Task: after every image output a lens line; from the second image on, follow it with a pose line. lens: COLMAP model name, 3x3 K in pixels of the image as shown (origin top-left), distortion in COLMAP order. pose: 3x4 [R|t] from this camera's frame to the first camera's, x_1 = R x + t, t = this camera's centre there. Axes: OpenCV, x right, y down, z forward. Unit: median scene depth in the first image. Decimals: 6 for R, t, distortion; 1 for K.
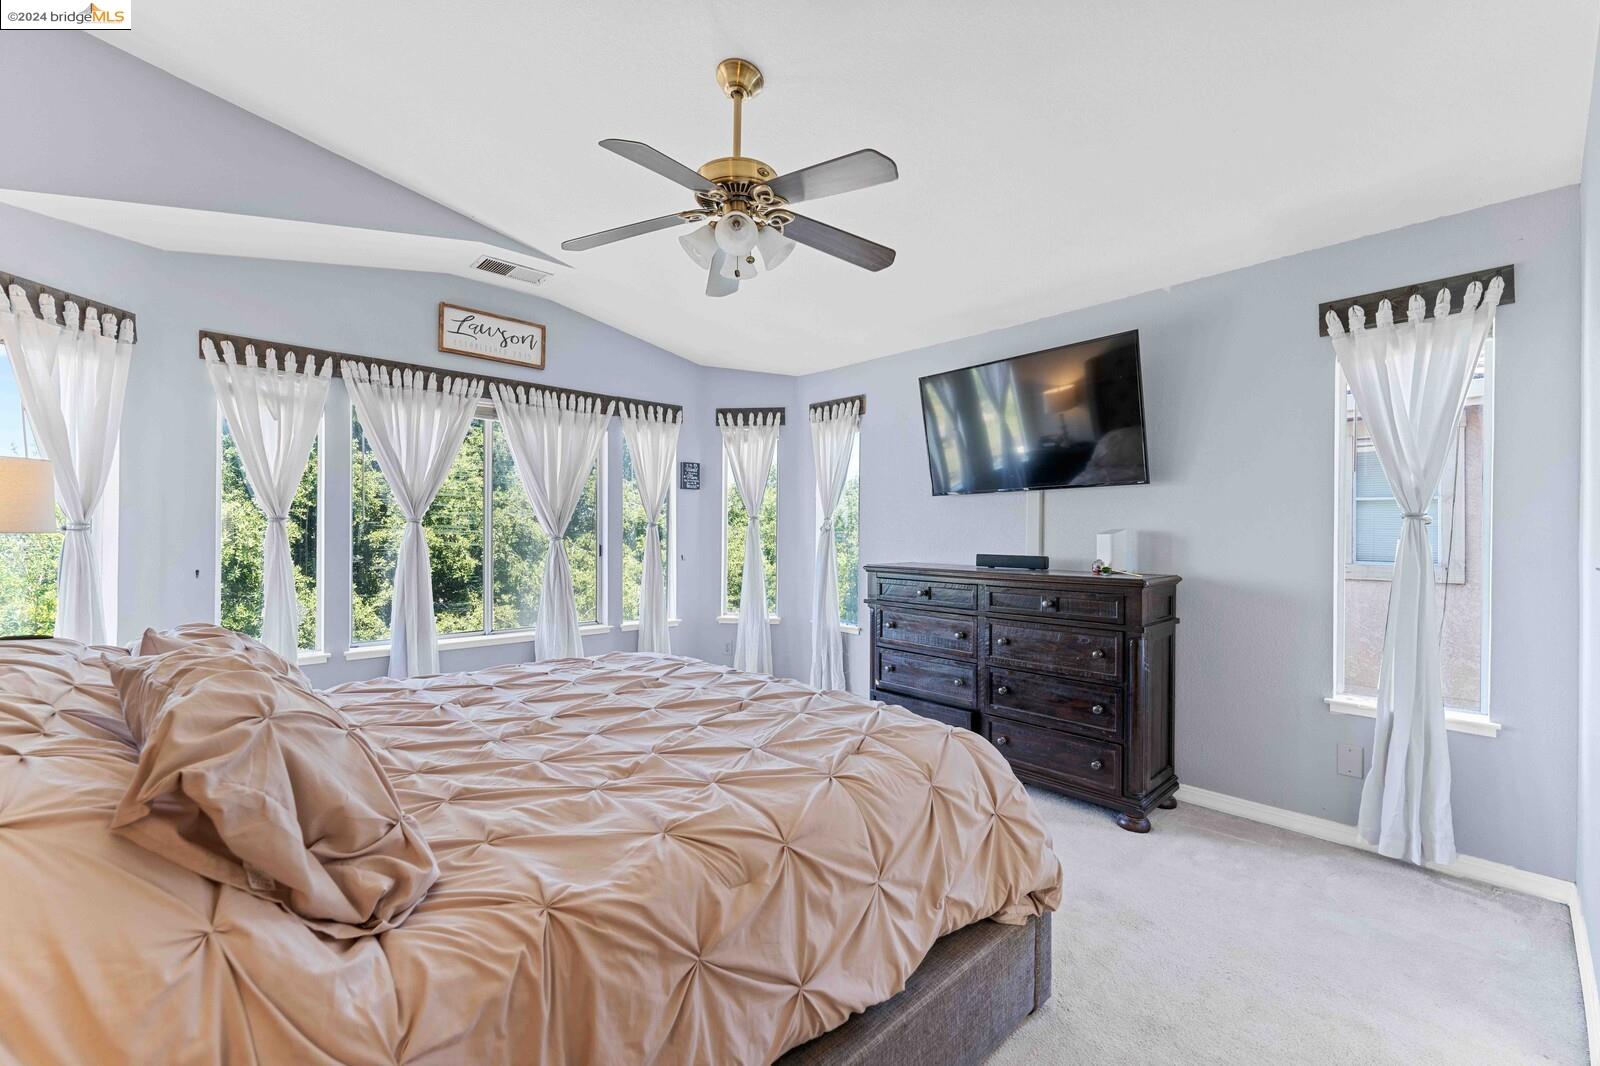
lens RADIAL K [[650.2, 0, 799.6], [0, 650.2, 530.7], [0, 0, 1]] dist [0.000918, -0.000172]
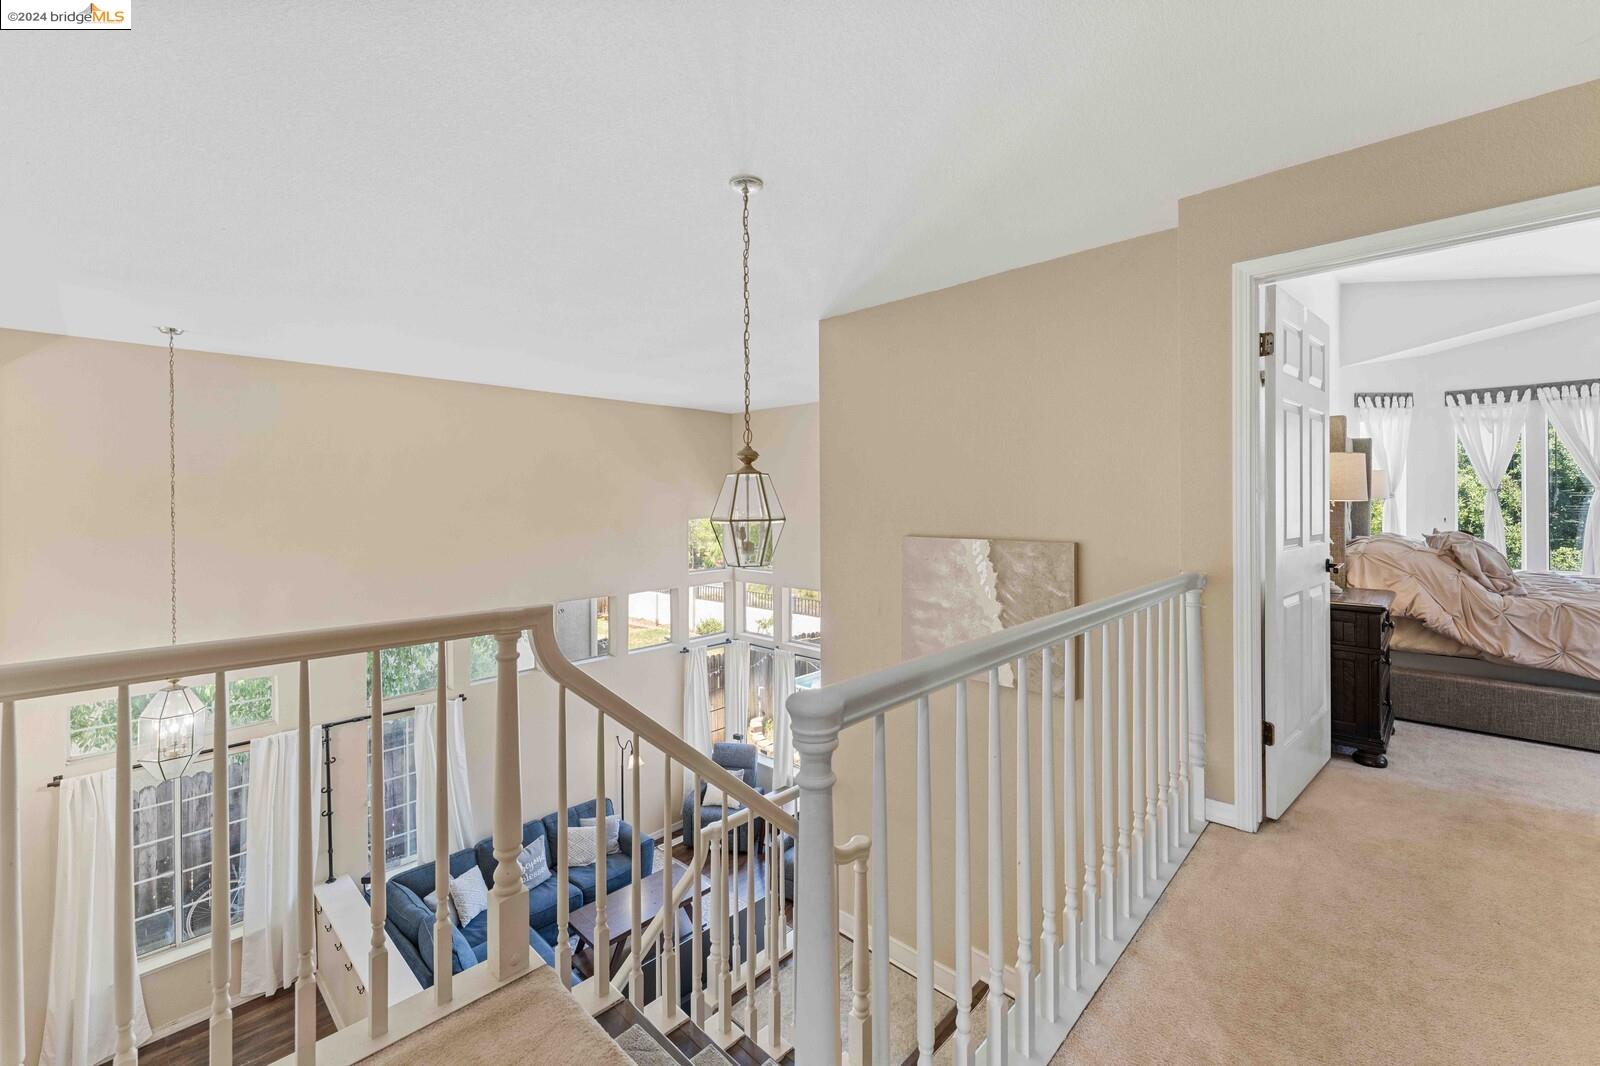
lens RADIAL K [[650.2, 0, 804.3], [0, 650.2, 495.7], [0, 0, 1]] dist [0.000918, -0.000172]
pose [[0.057923, -0.009136, -0.998279, 0.823468], [0.003367, 0.999954, -0.008956, 0.005756], [0.998315, -0.002843, 0.057951, -0.932904]]
